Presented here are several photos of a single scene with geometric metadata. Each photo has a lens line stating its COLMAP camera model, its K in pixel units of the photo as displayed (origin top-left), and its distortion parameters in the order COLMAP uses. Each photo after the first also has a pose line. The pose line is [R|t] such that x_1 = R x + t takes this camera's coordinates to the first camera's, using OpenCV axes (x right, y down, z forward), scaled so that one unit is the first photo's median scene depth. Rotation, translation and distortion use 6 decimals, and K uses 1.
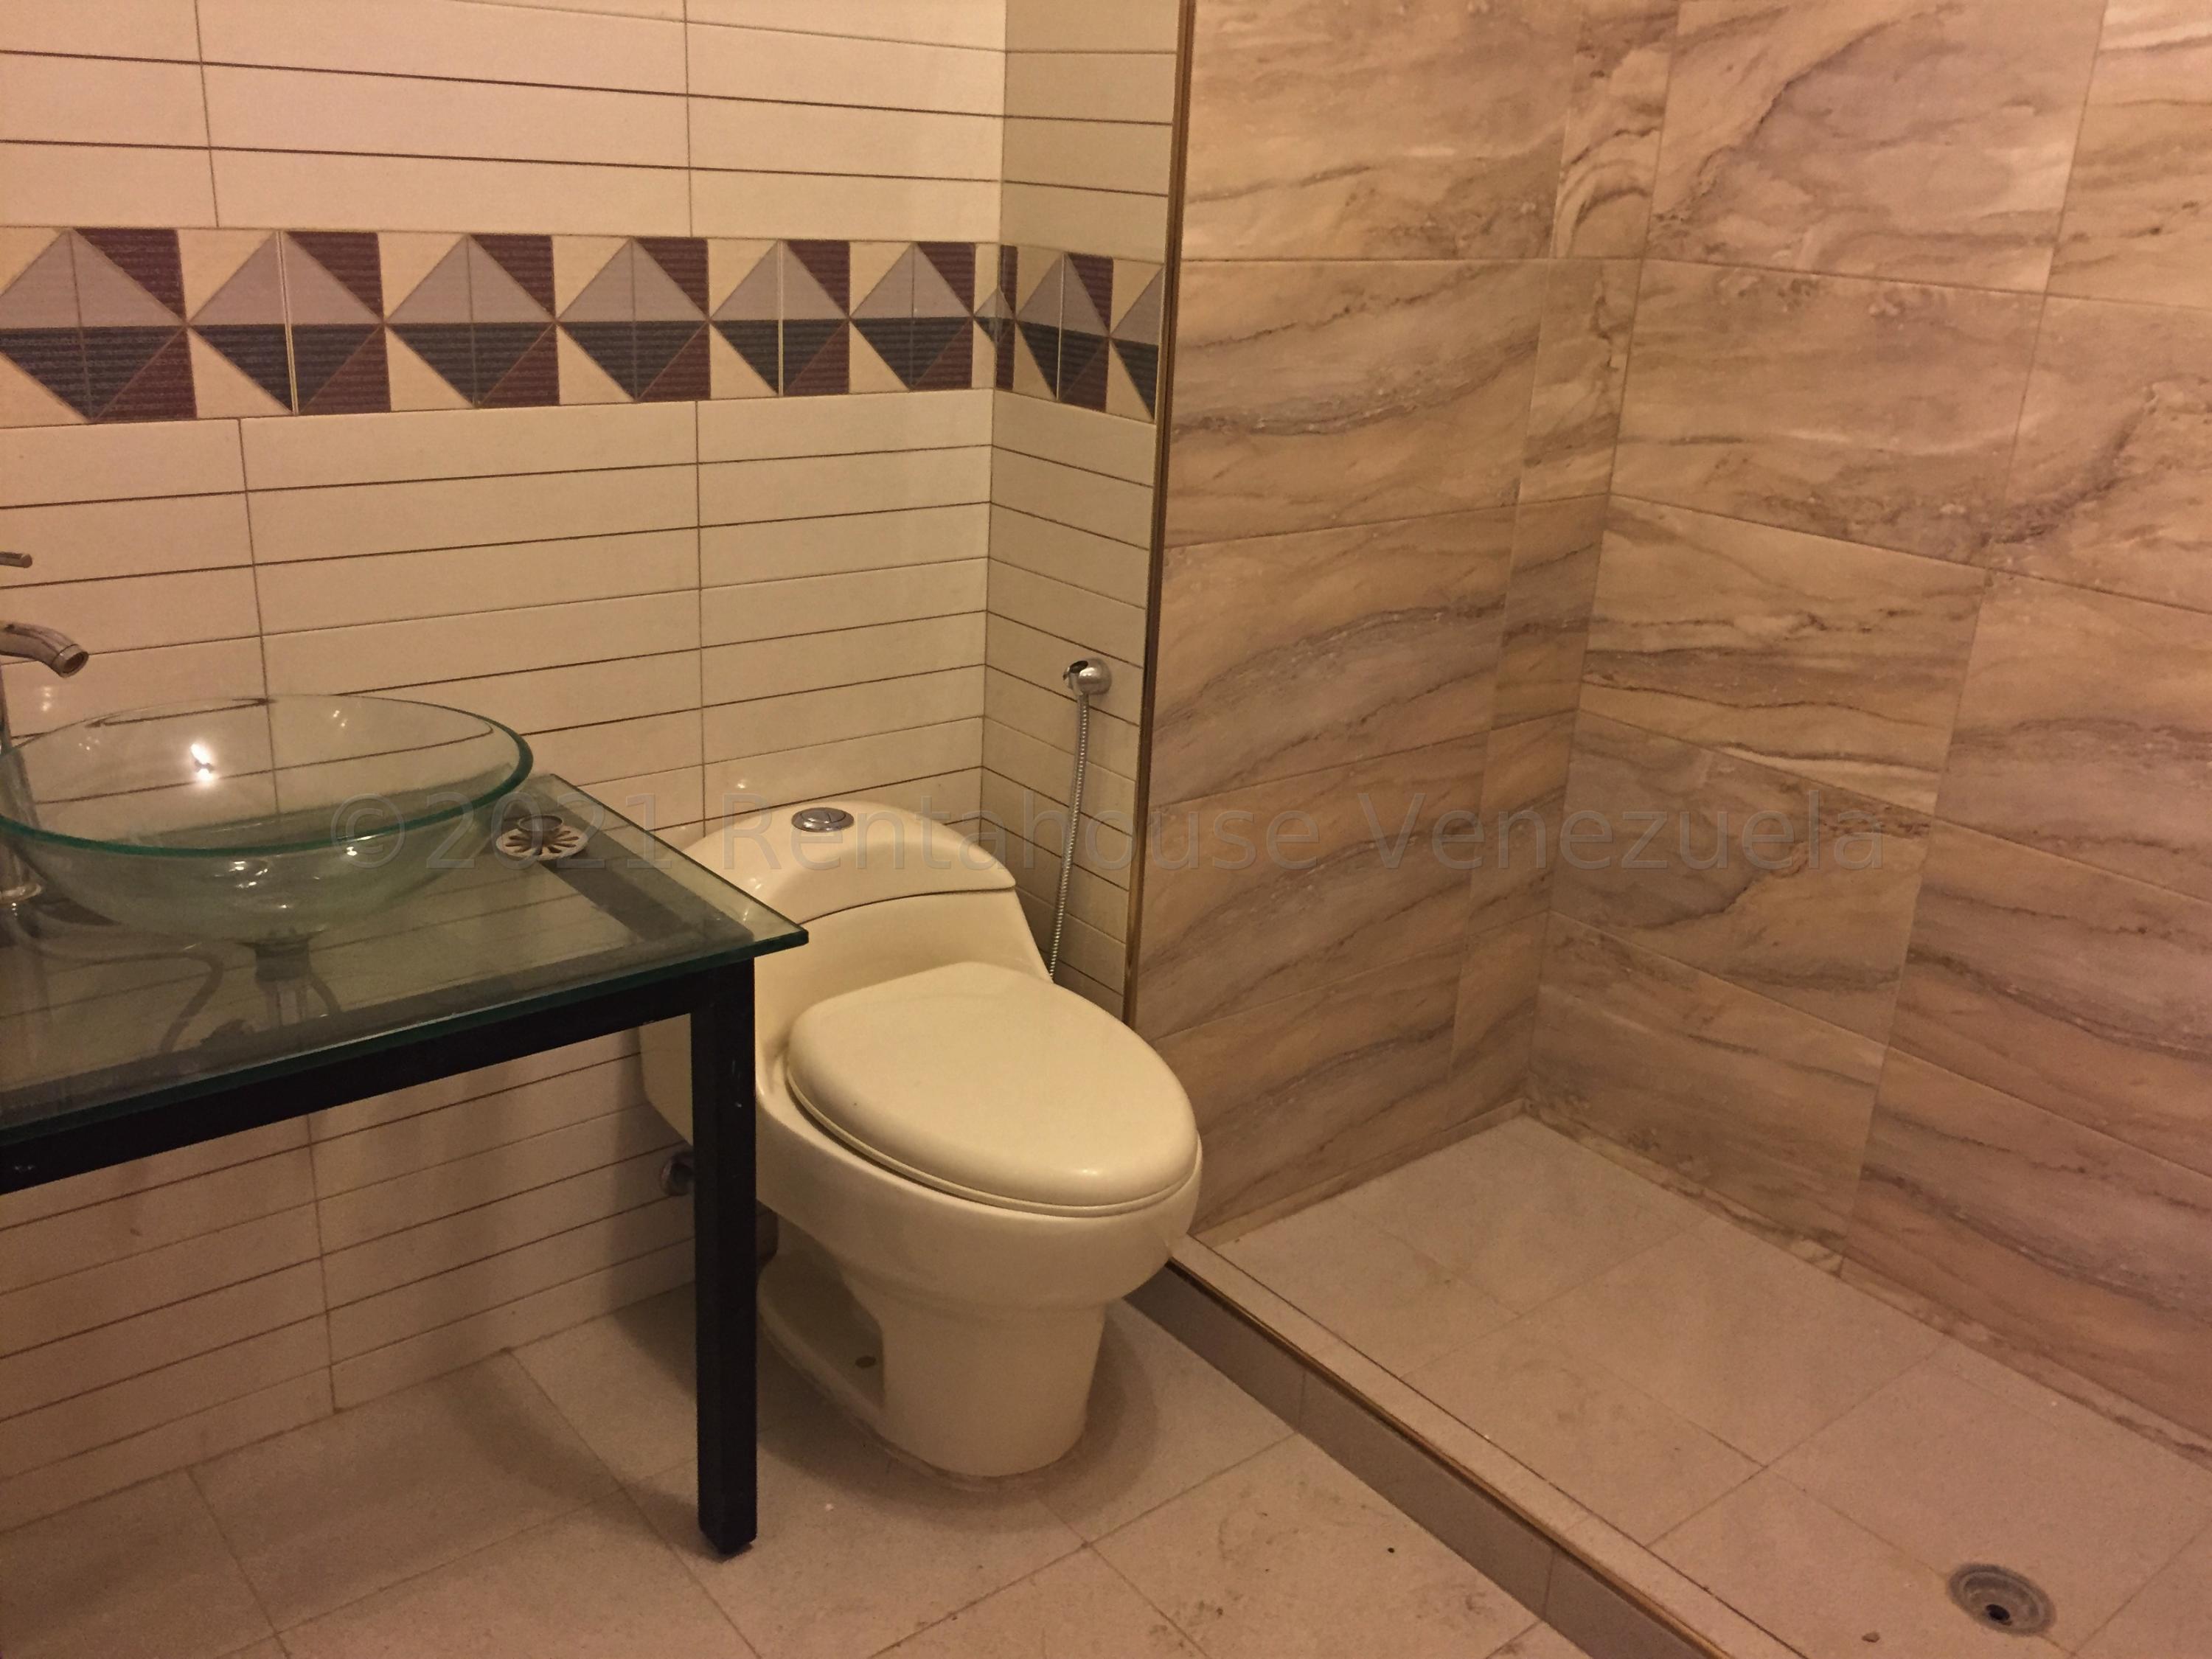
lens RADIAL K [[1860.9, 0, 1108.6], [0, 1860.9, 825.7], [0, 0, 1]] dist [0.066507, -0.086895]
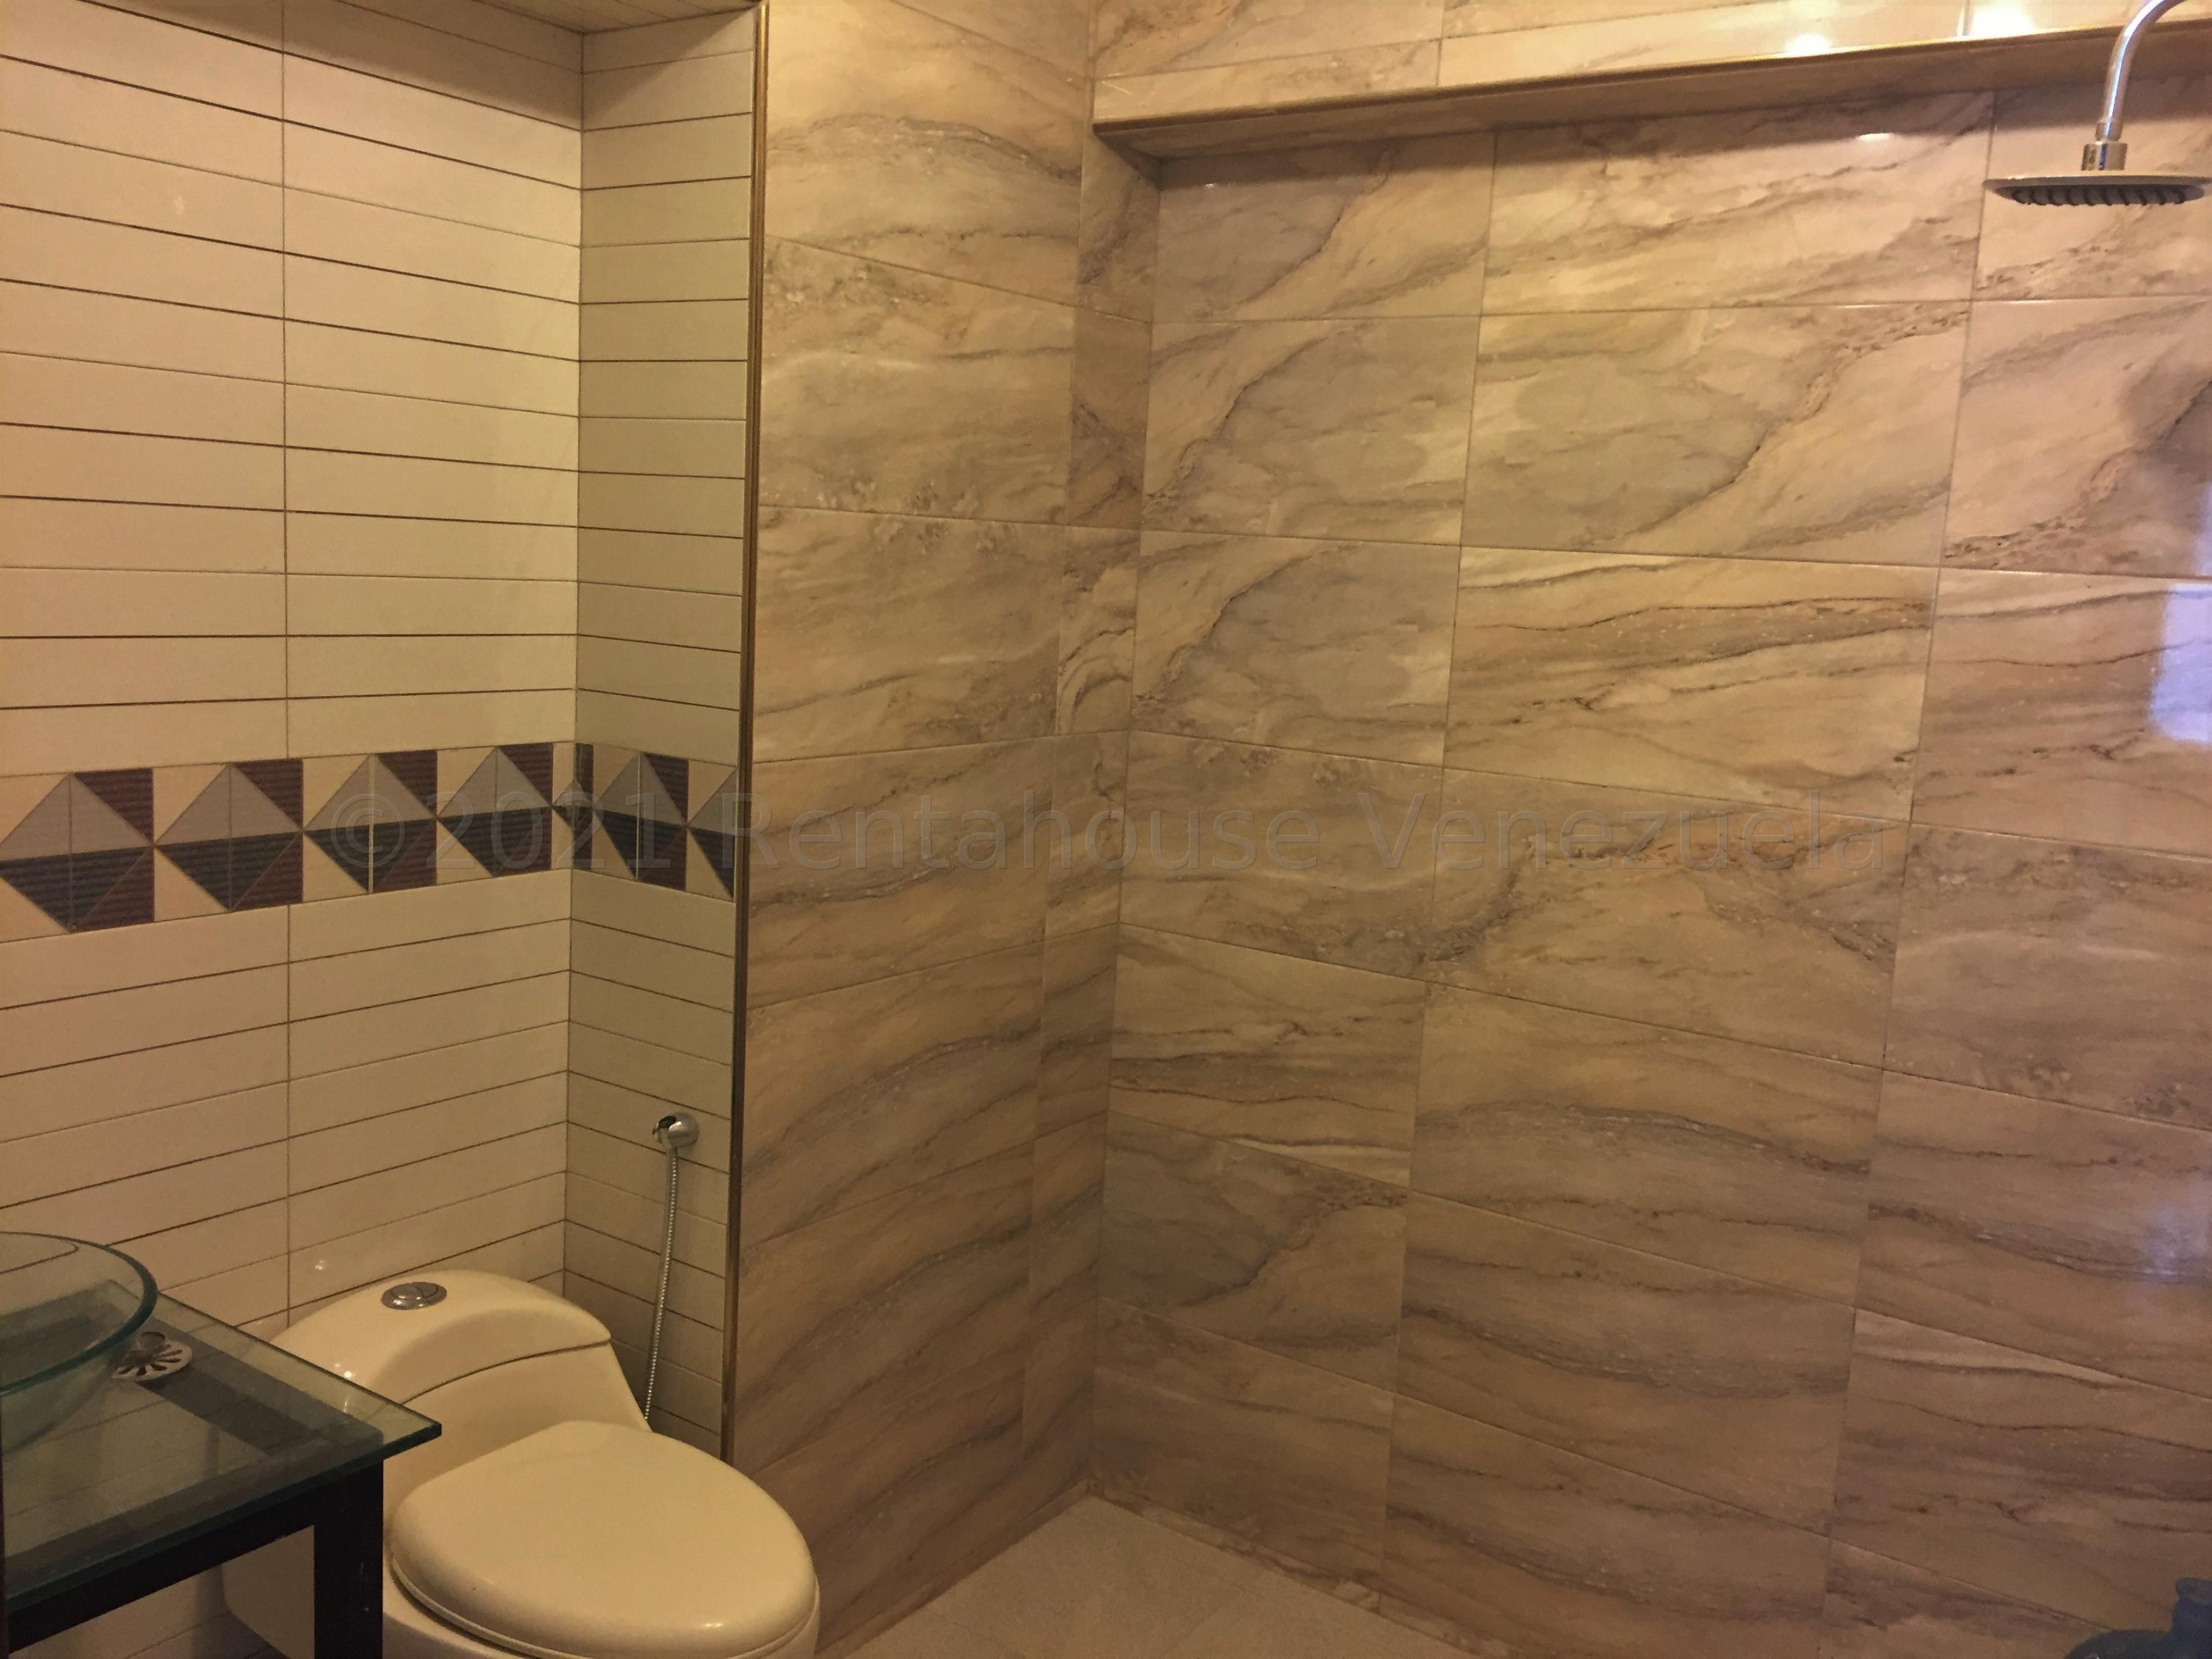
lens RADIAL K [[1860.9, 0, 1102.8], [0, 1860.9, 849.7], [0, 0, 1]] dist [0.066507, -0.086895]
pose [[0.962771, -0.039948, 0.267350, -0.054609], [0.086438, 0.982590, -0.164456, -0.039744], [-0.256126, 0.181443, 0.949462, -0.109903]]
